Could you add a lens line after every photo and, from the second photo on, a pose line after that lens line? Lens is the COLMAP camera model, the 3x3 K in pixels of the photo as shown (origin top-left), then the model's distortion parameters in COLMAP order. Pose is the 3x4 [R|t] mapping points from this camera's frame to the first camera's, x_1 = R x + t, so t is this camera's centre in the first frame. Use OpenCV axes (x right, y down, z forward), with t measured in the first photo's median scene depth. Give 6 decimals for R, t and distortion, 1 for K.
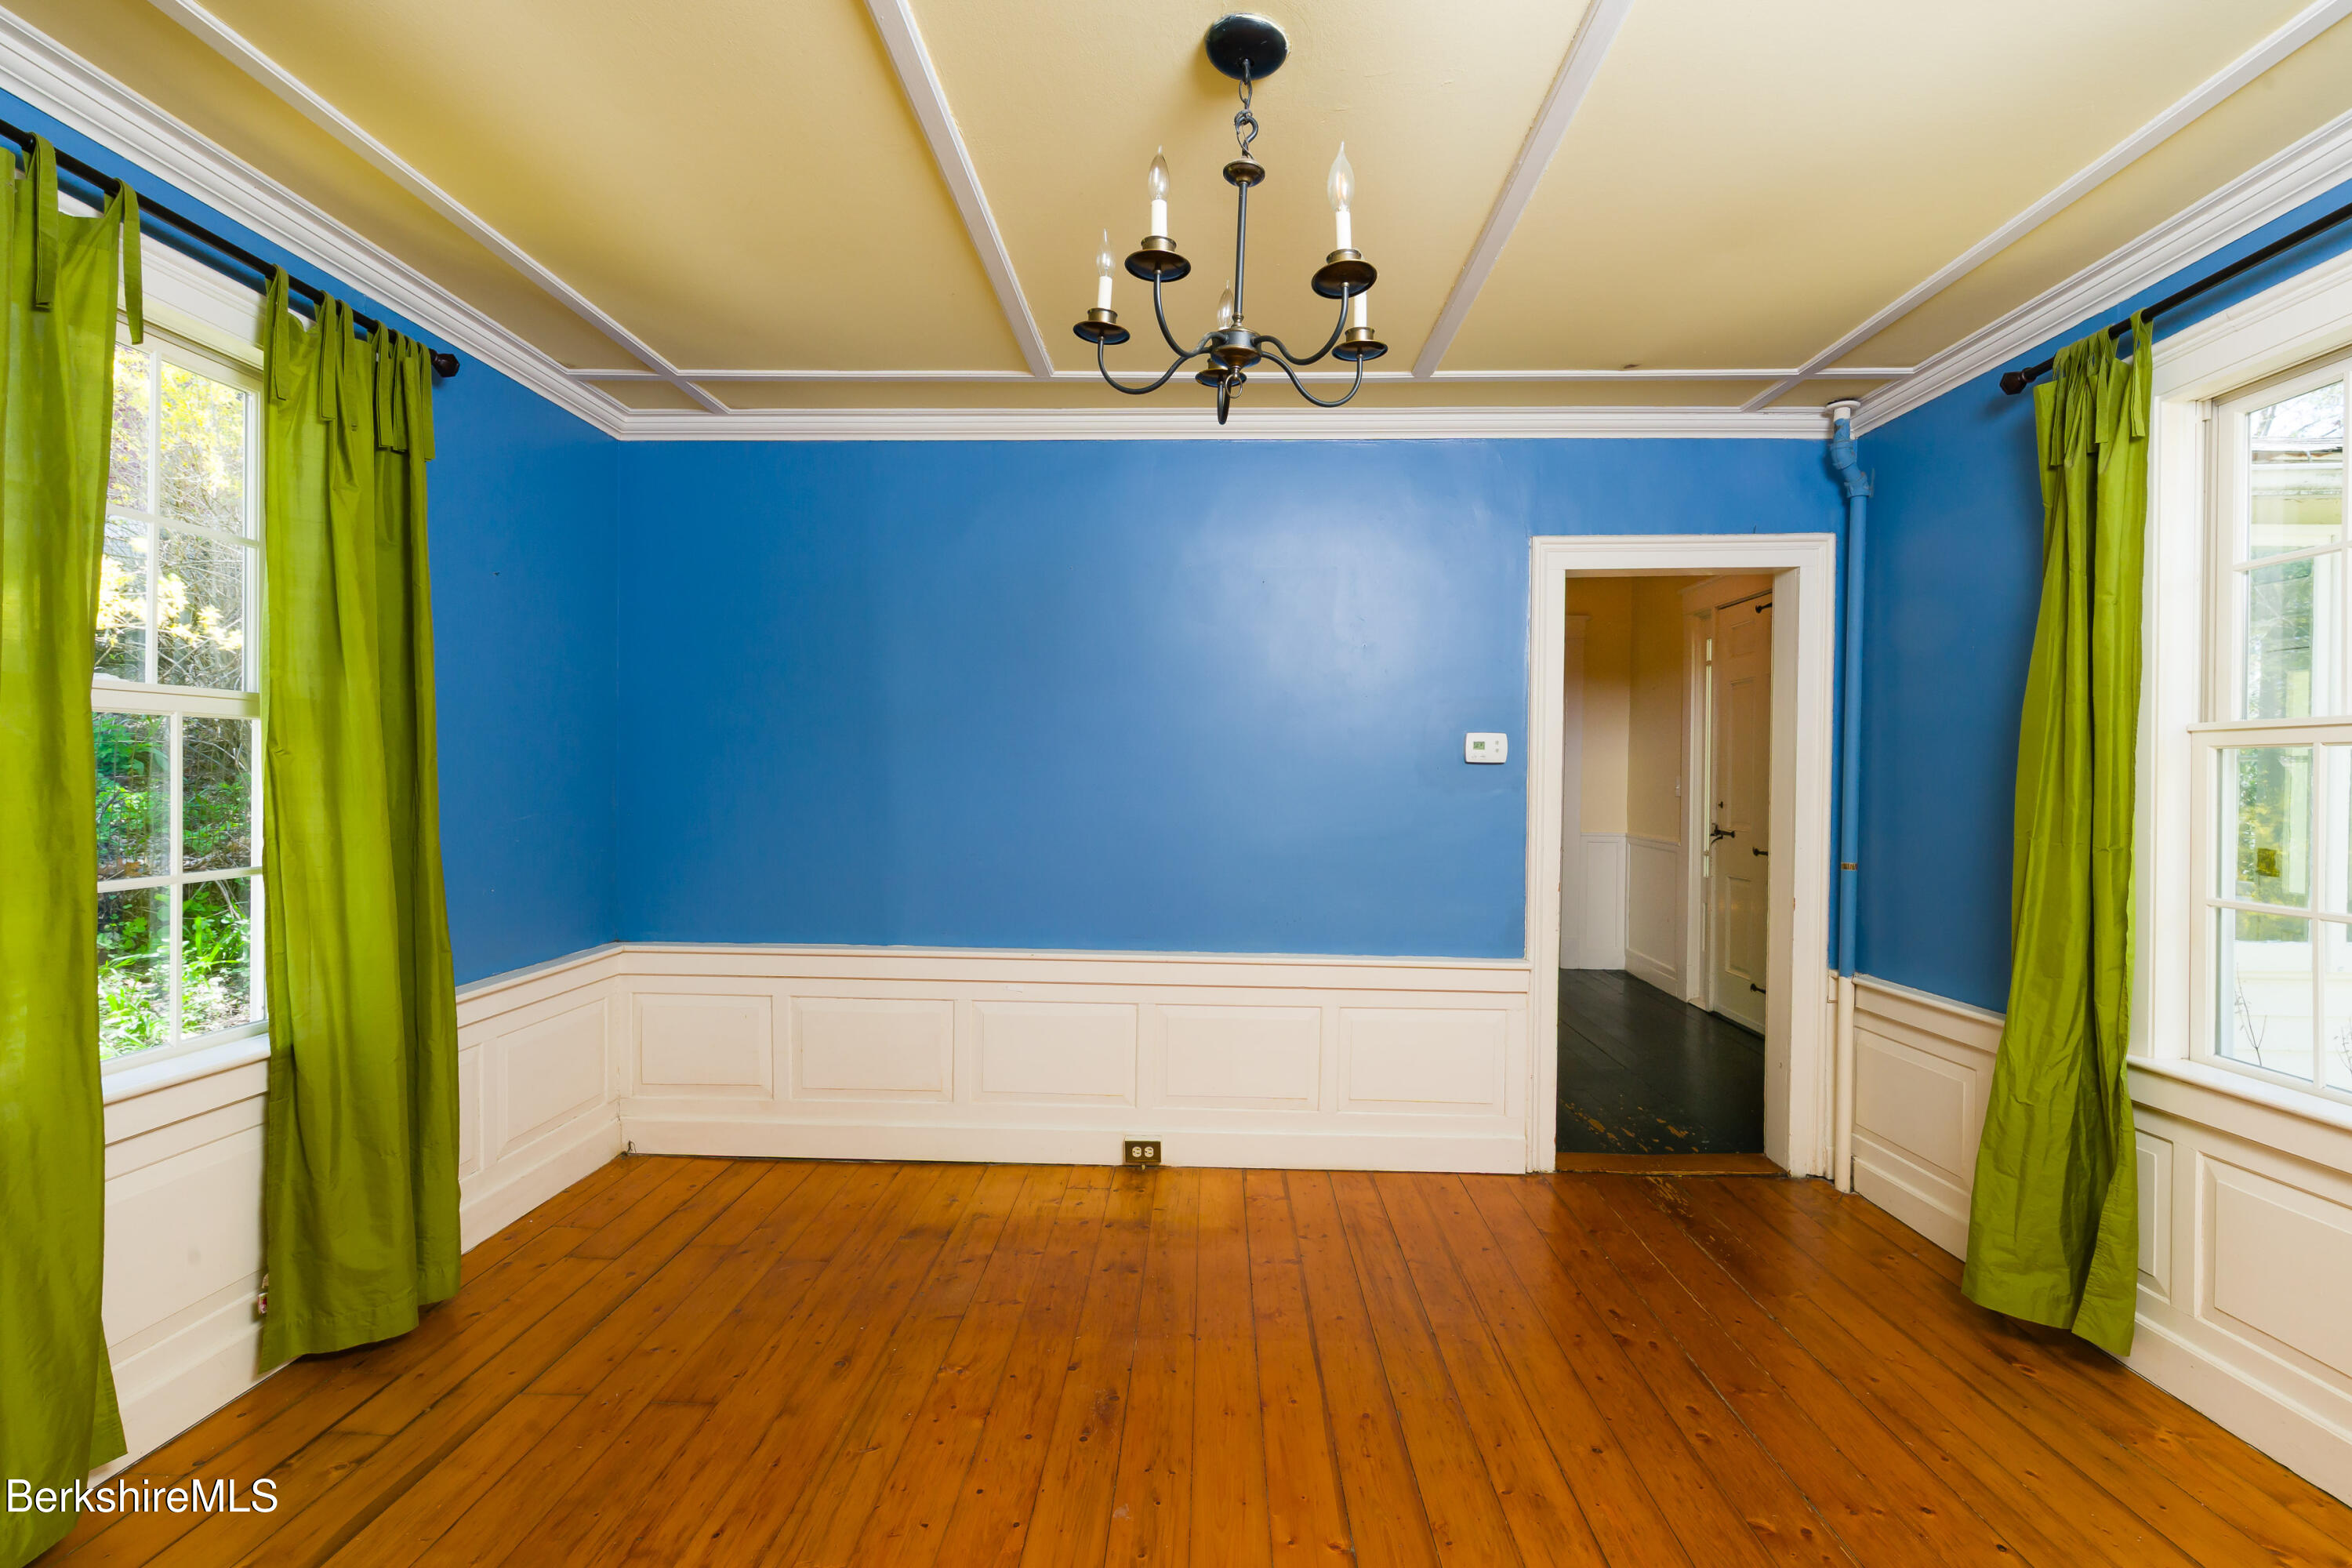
lens RADIAL K [[1008.7, 0, 1185.1], [0, 1008.7, 778.6], [0, 0, 1]] dist [0.010260, -0.003774]
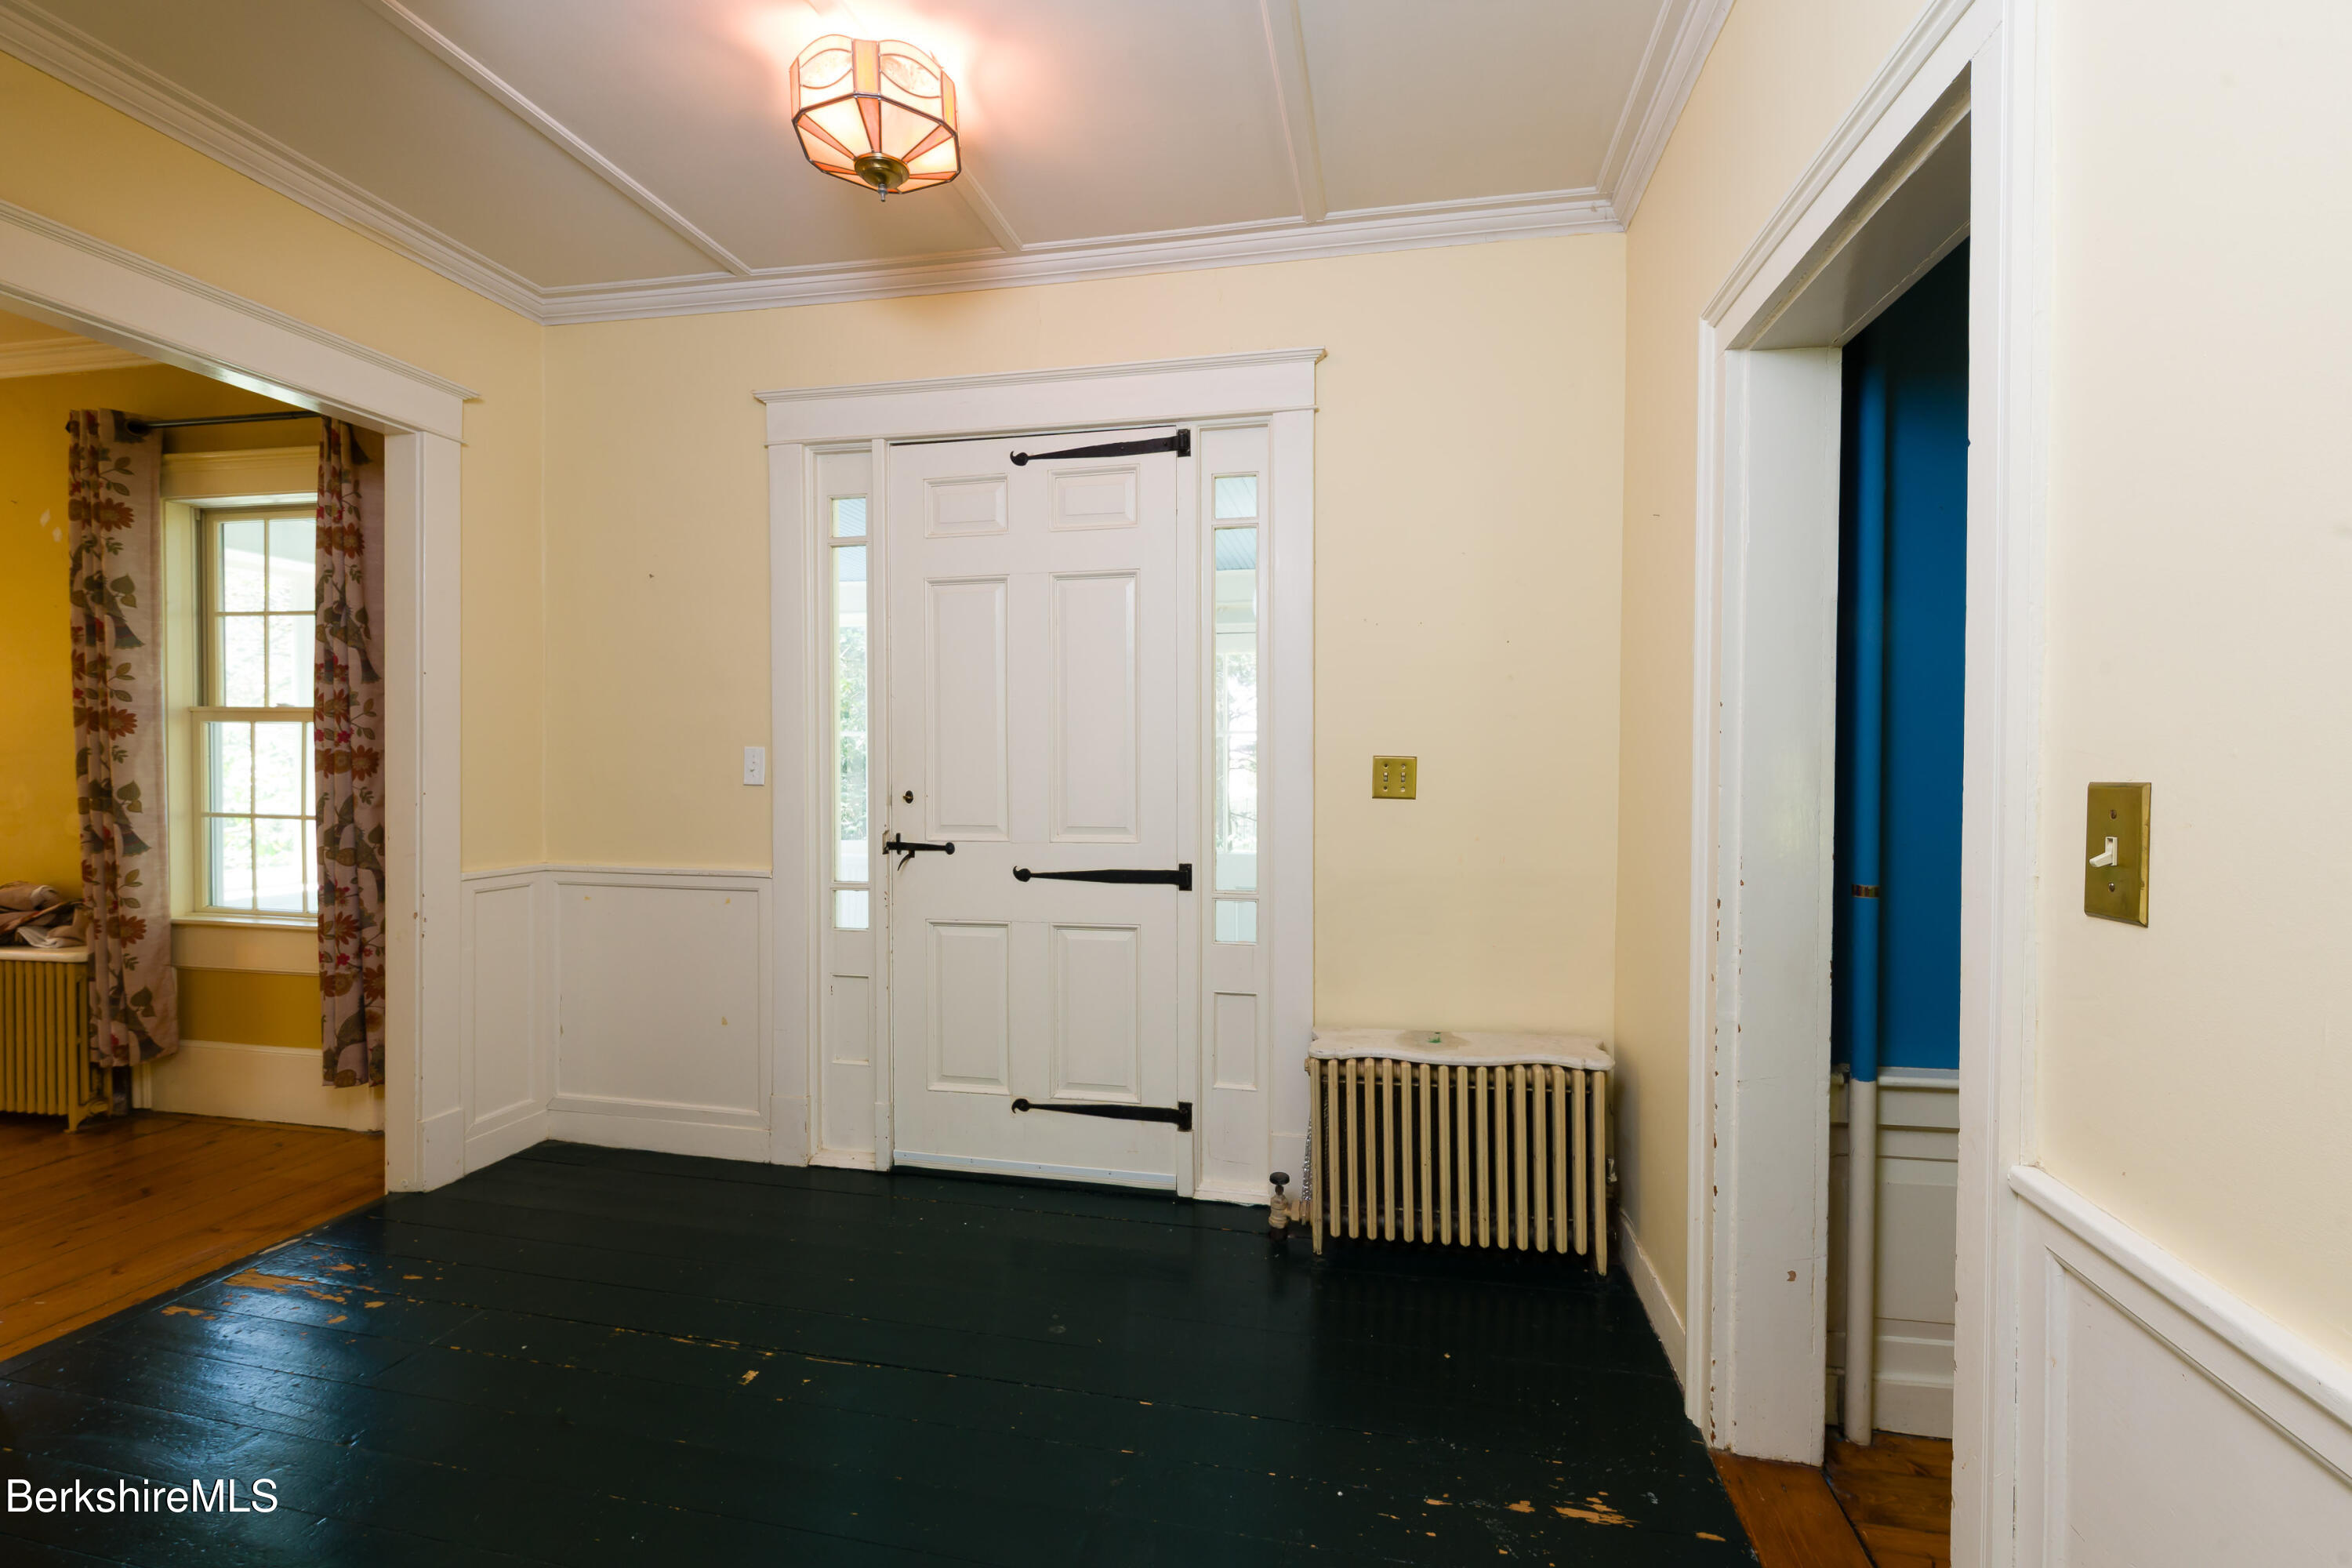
lens RADIAL K [[1008.7, 0, 1185.1], [0, 1008.7, 778.6], [0, 0, 1]] dist [0.010260, -0.003774]
pose [[0.124409, -0.033221, 0.991675, 0.019001], [0.002185, 0.999446, 0.033208, -0.001321], [-0.992229, -0.001965, 0.124413, 1.303907]]
